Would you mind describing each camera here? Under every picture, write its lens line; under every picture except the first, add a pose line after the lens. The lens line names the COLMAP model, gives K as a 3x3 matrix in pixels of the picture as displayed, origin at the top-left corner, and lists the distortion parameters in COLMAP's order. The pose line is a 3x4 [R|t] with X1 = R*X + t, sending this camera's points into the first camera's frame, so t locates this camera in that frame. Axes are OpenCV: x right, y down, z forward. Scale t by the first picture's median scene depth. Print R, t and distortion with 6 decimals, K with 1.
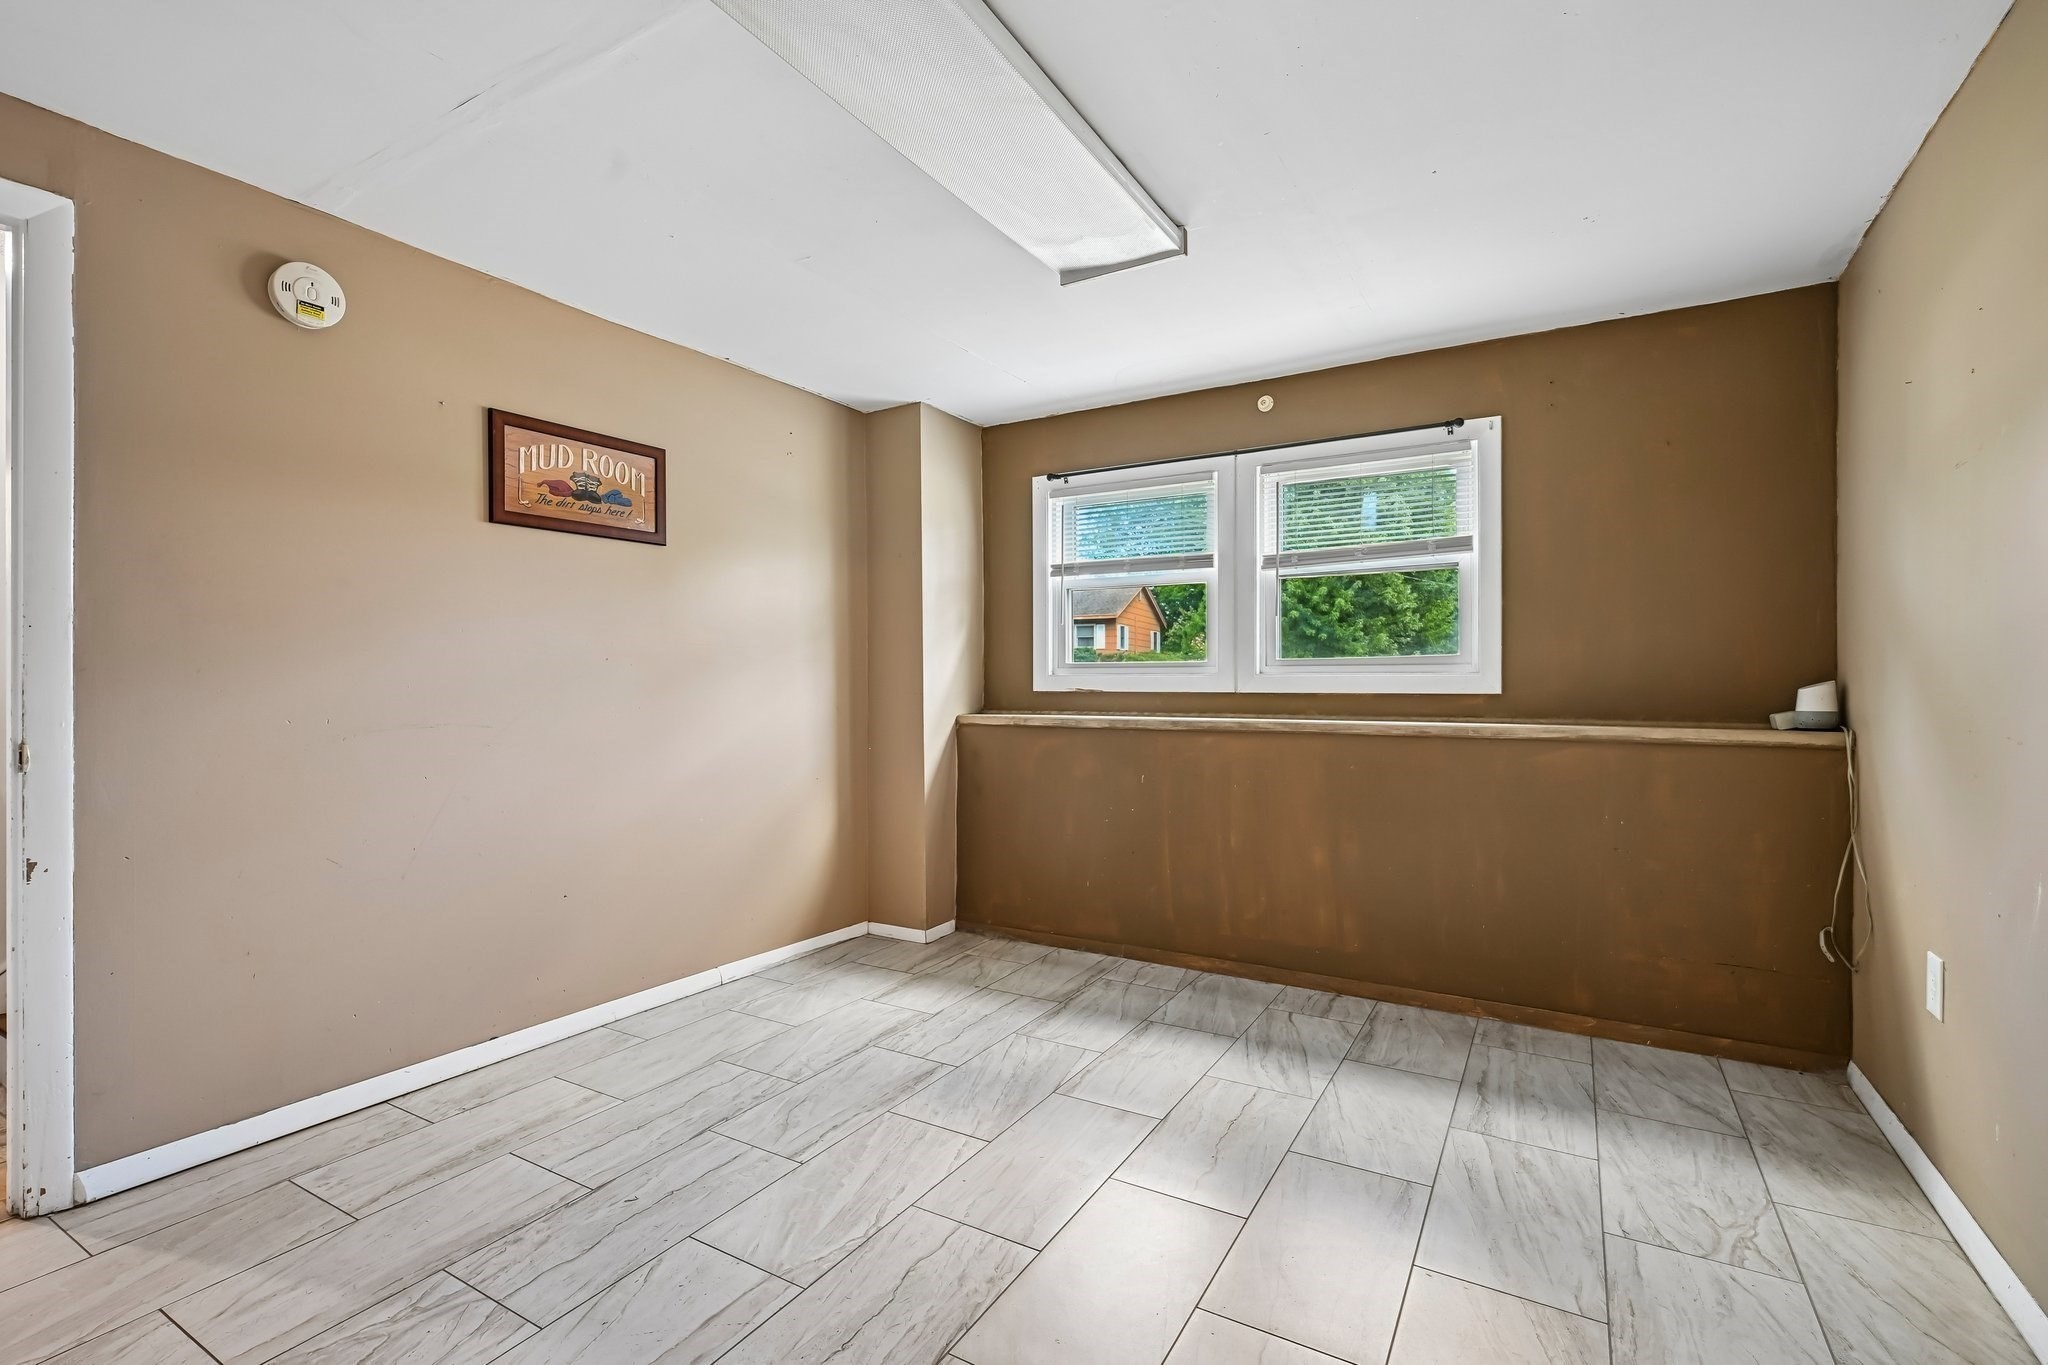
lens RADIAL K [[922.7, 0, 1024.0], [0, 922.7, 682.5], [0, 0, 1]] dist [0.001644, 0.000078]
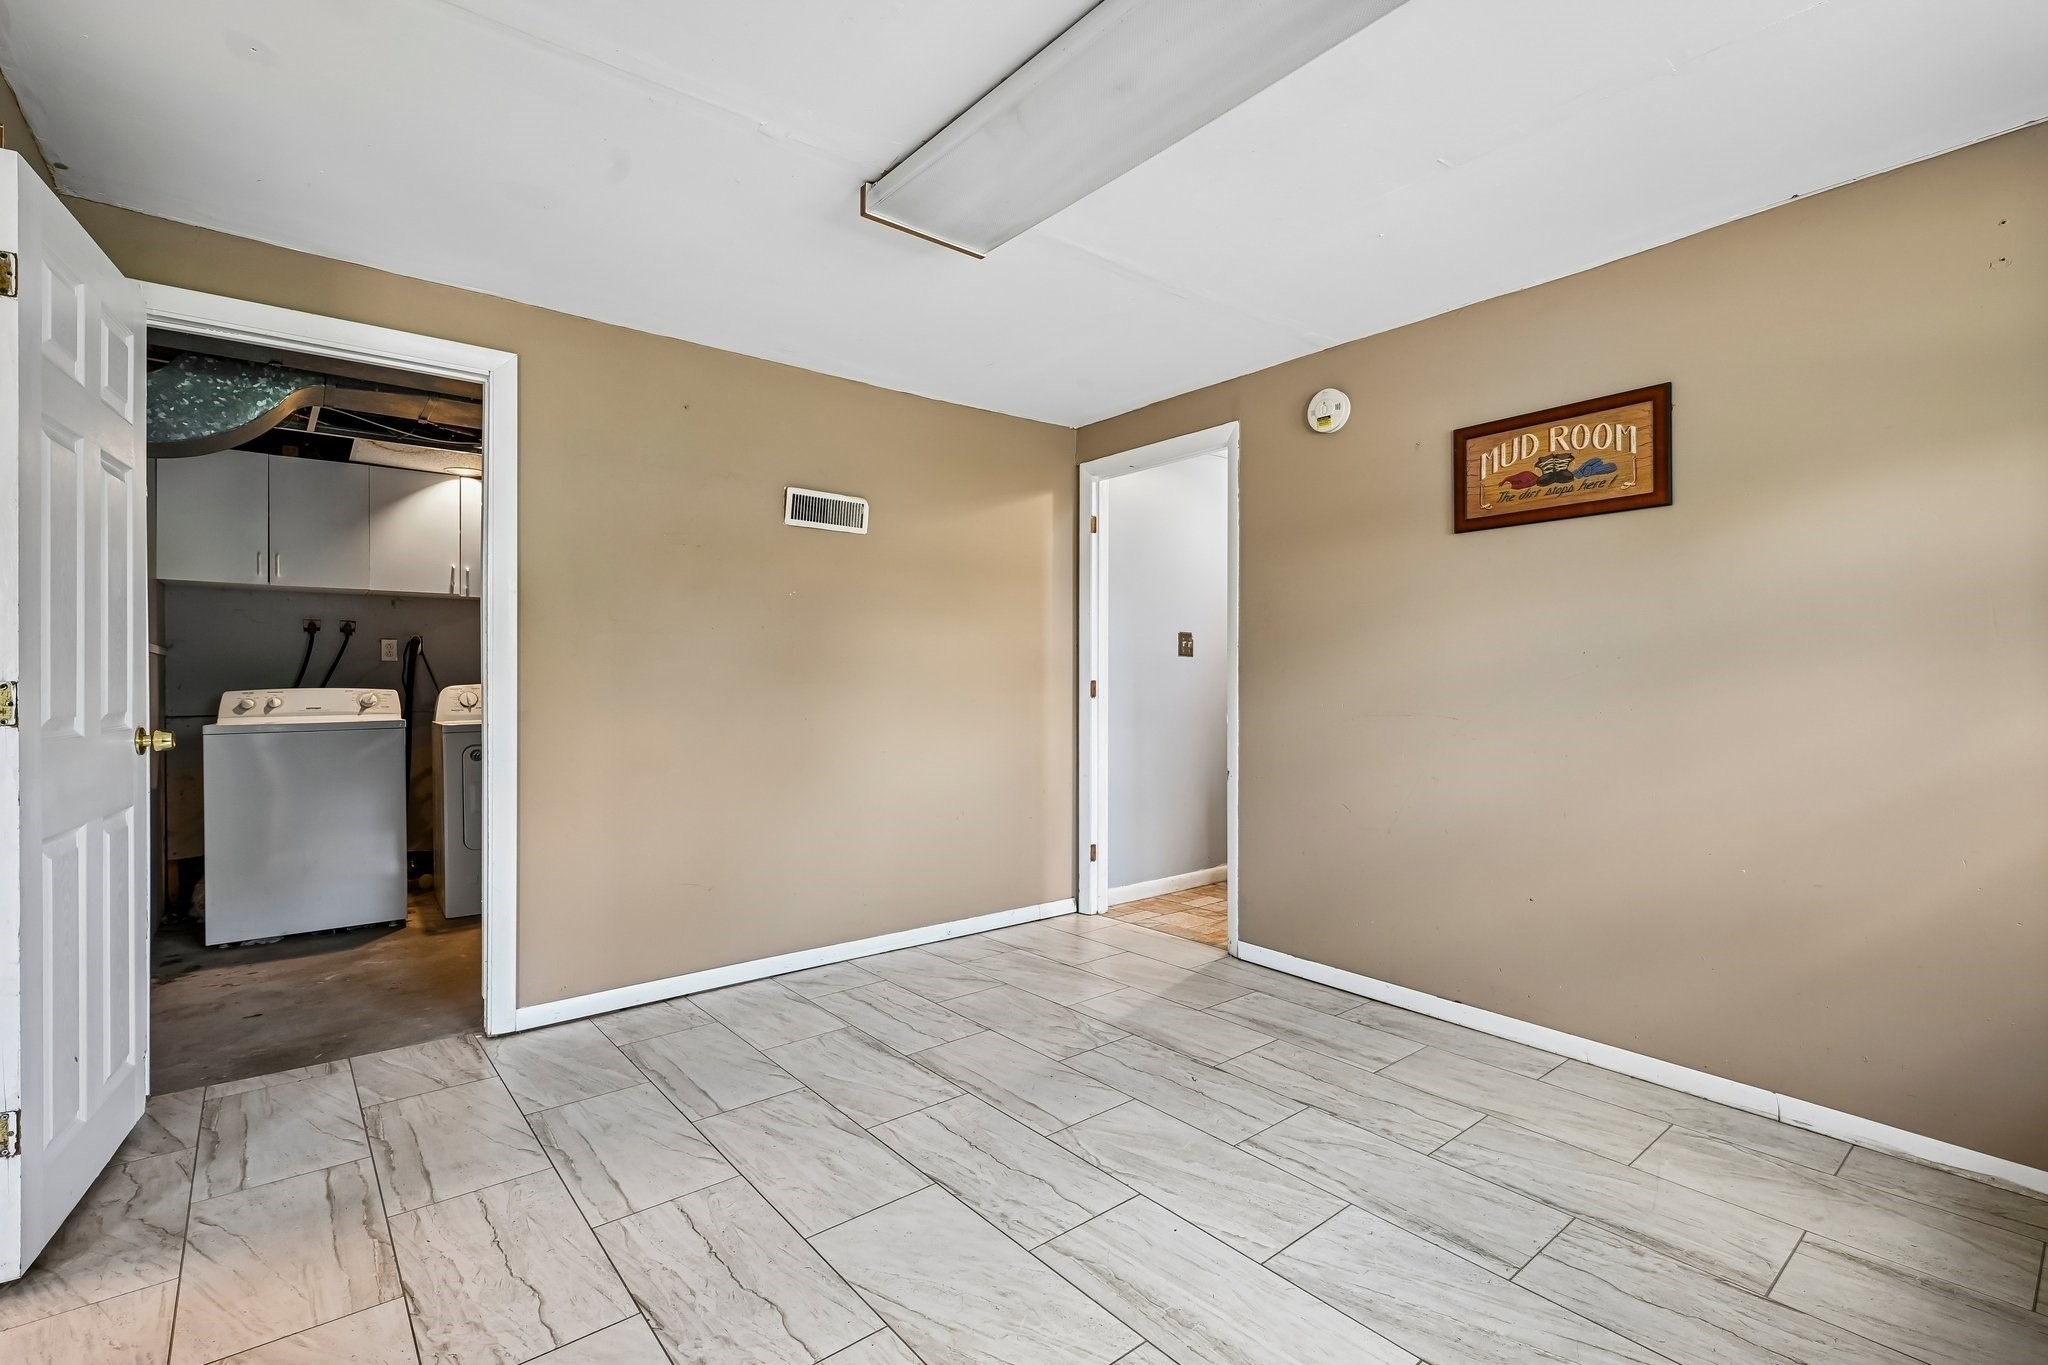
lens RADIAL K [[922.7, 0, 1024.0], [0, 922.7, 682.5], [0, 0, 1]] dist [0.001644, 0.000078]
pose [[-0.340084, 0.005922, -0.940376, 0.628991], [-0.000312, 0.999979, 0.006411, -0.002304], [0.940395, 0.002474, -0.340075, 0.880097]]
